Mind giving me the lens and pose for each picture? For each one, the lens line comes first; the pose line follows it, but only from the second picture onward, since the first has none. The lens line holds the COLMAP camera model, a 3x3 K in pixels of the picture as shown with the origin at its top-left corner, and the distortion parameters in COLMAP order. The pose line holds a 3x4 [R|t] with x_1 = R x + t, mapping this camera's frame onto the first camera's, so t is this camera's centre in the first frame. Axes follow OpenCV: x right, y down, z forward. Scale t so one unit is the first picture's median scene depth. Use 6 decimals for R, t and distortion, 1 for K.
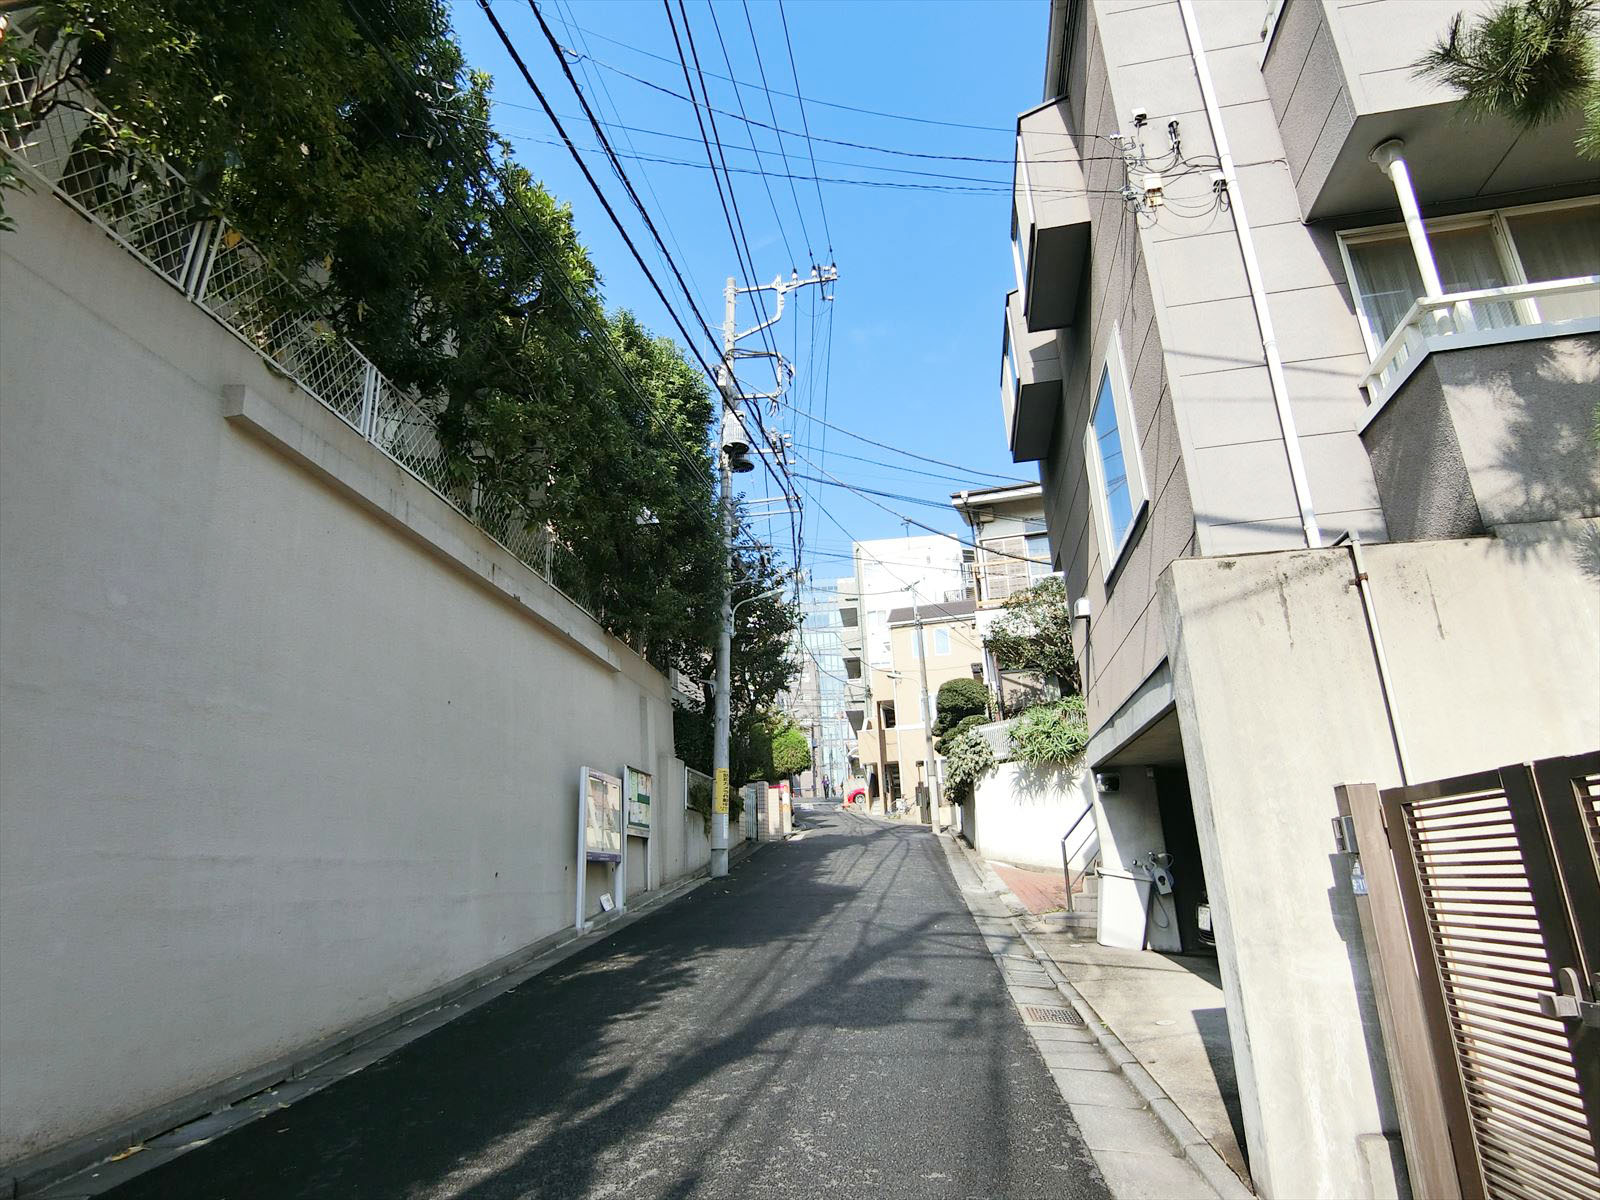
lens RADIAL K [[902.1, 0, 800.0], [0, 902.1, 600.0], [0, 0, 1]] dist [-0.004549, -0.001534]
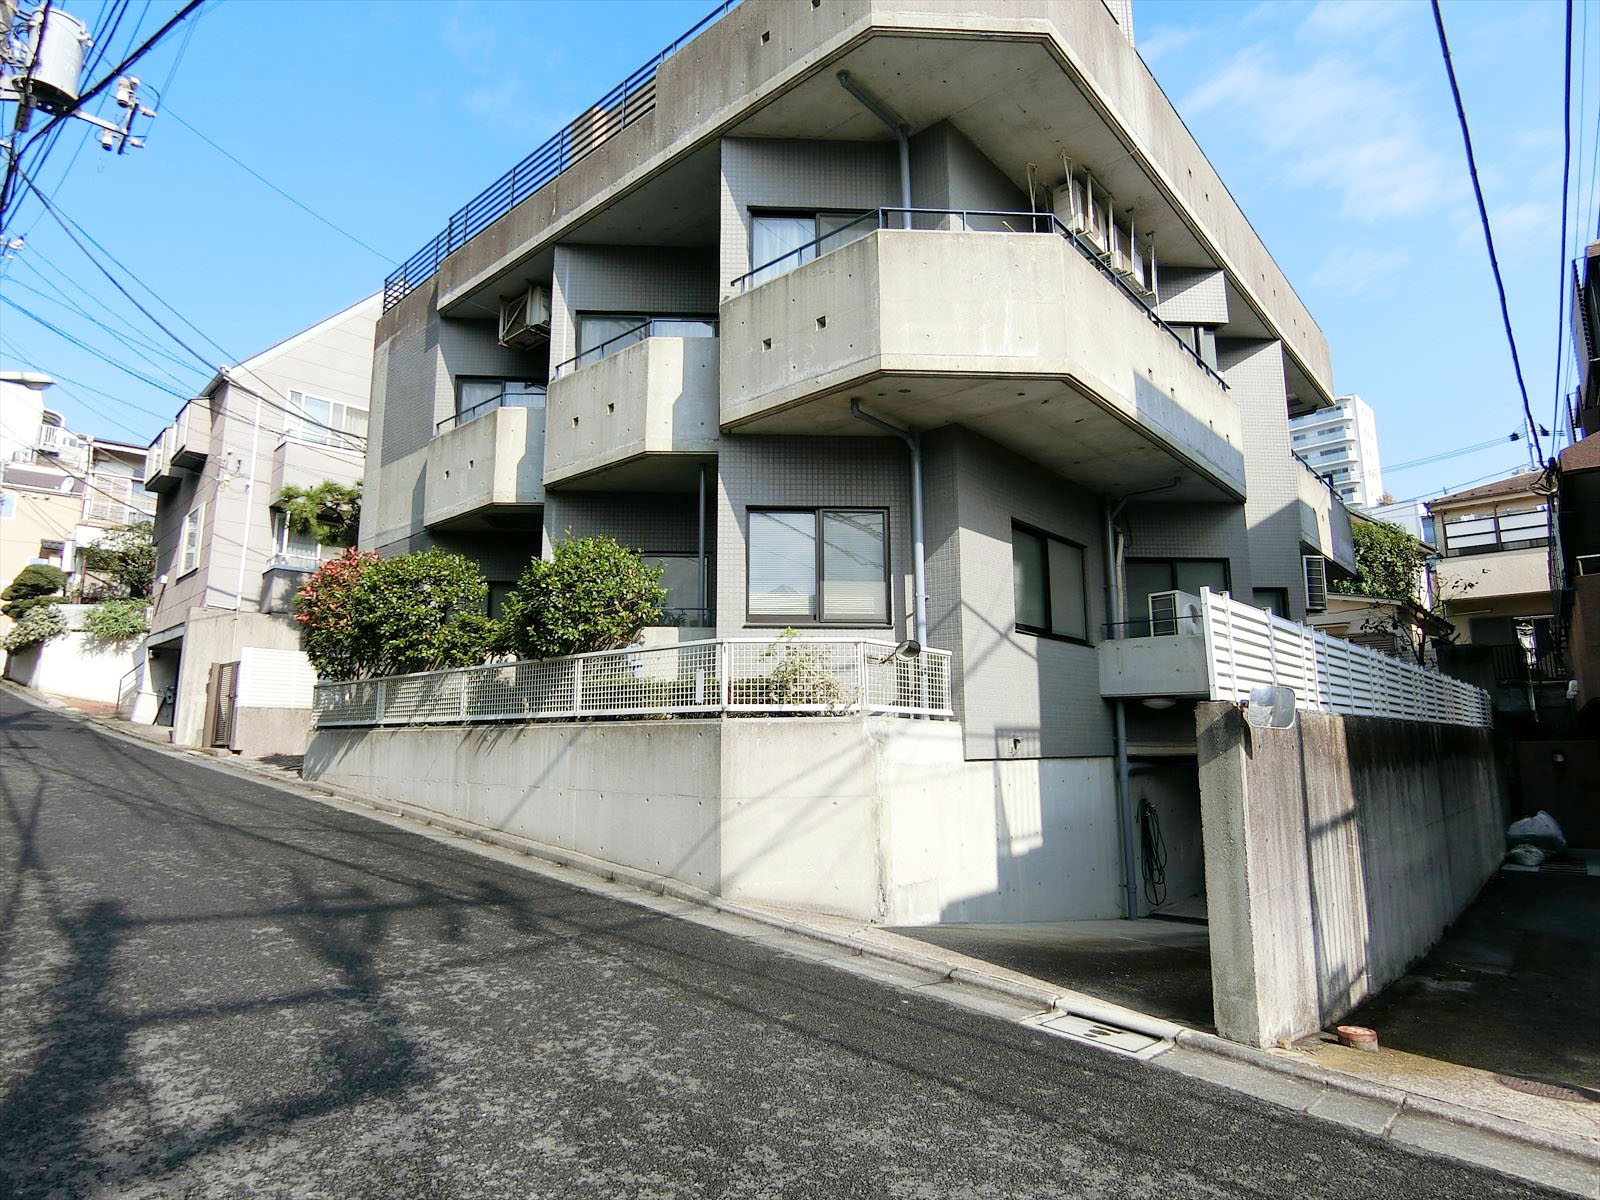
lens RADIAL K [[902.1, 0, 800.0], [0, 902.1, 600.0], [0, 0, 1]] dist [-0.004549, -0.001534]
pose [[0.568235, 0.177027, 0.803598, -0.578310], [-0.271109, 0.962335, -0.020290, -0.323099], [-0.776922, -0.206333, 0.594826, -1.577518]]
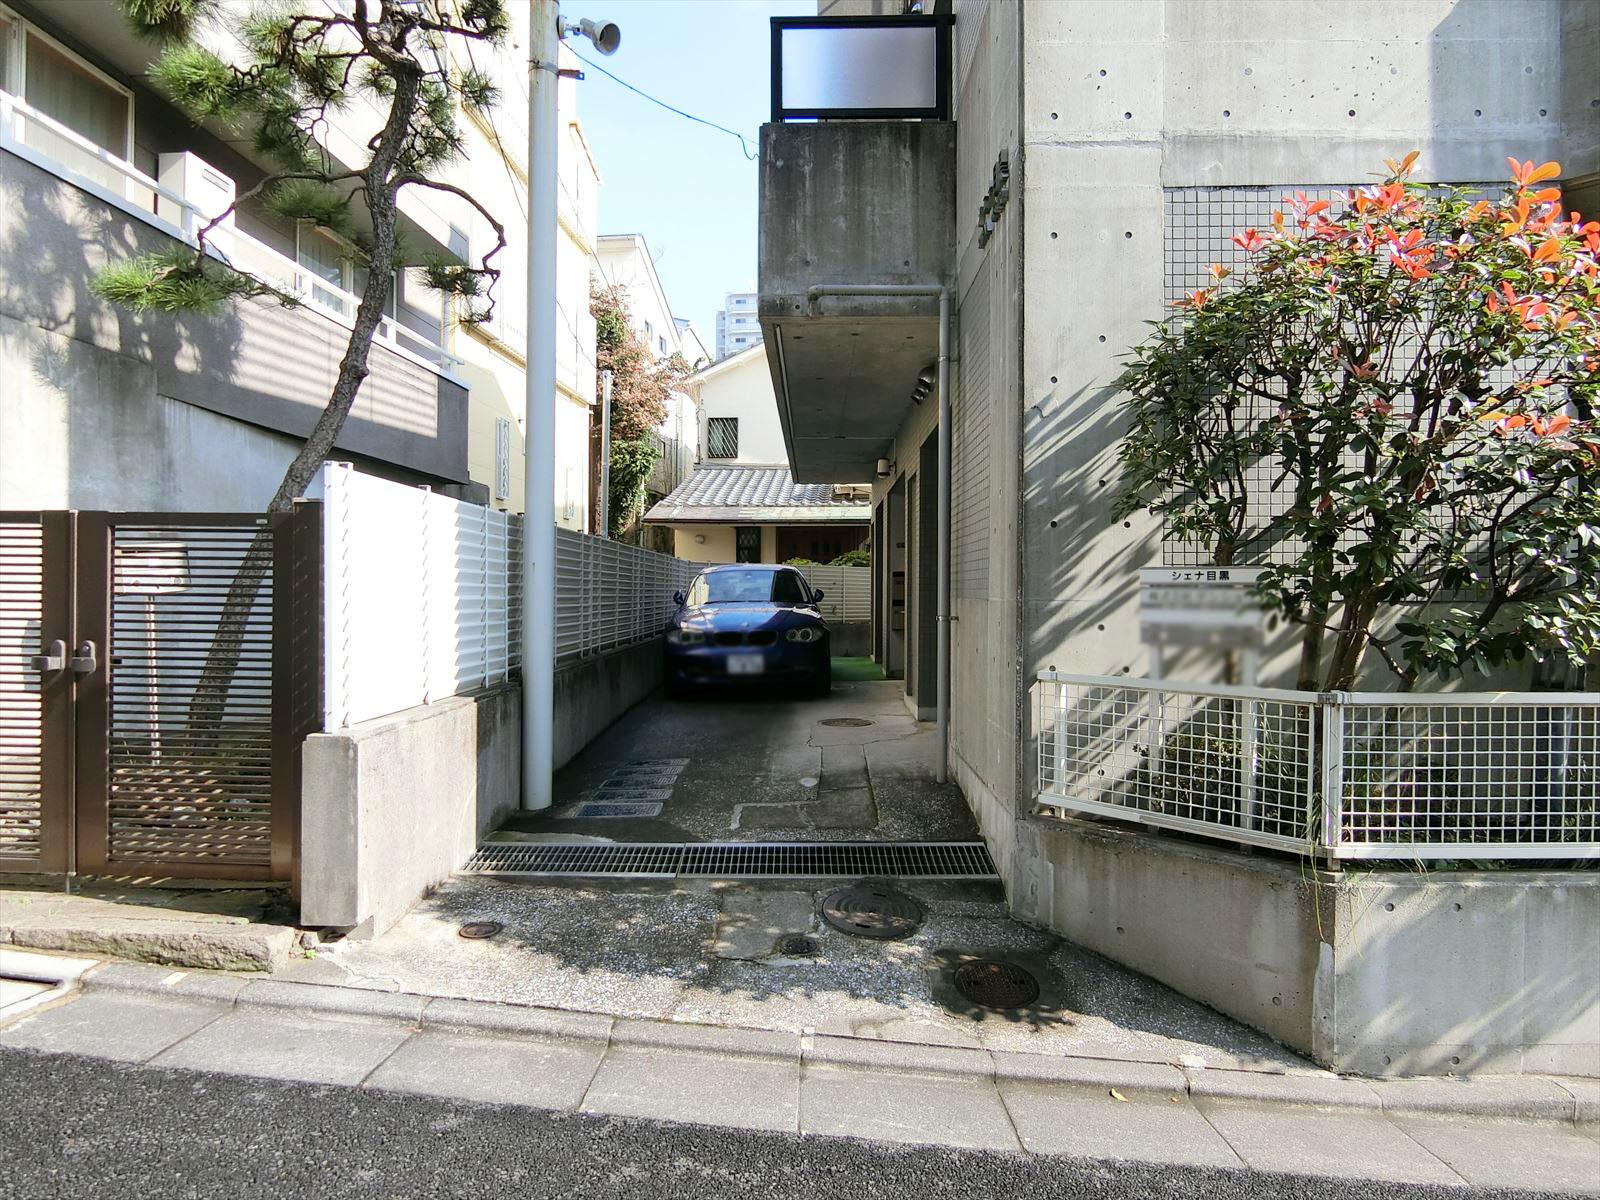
lens RADIAL K [[902.1, 0, 800.0], [0, 902.1, 600.0], [0, 0, 1]] dist [-0.004549, -0.001534]
pose [[-0.101063, 0.038079, 0.994151, -0.196710], [-0.302824, 0.950675, -0.067198, 0.014468], [-0.947673, -0.307844, -0.084547, -0.014830]]
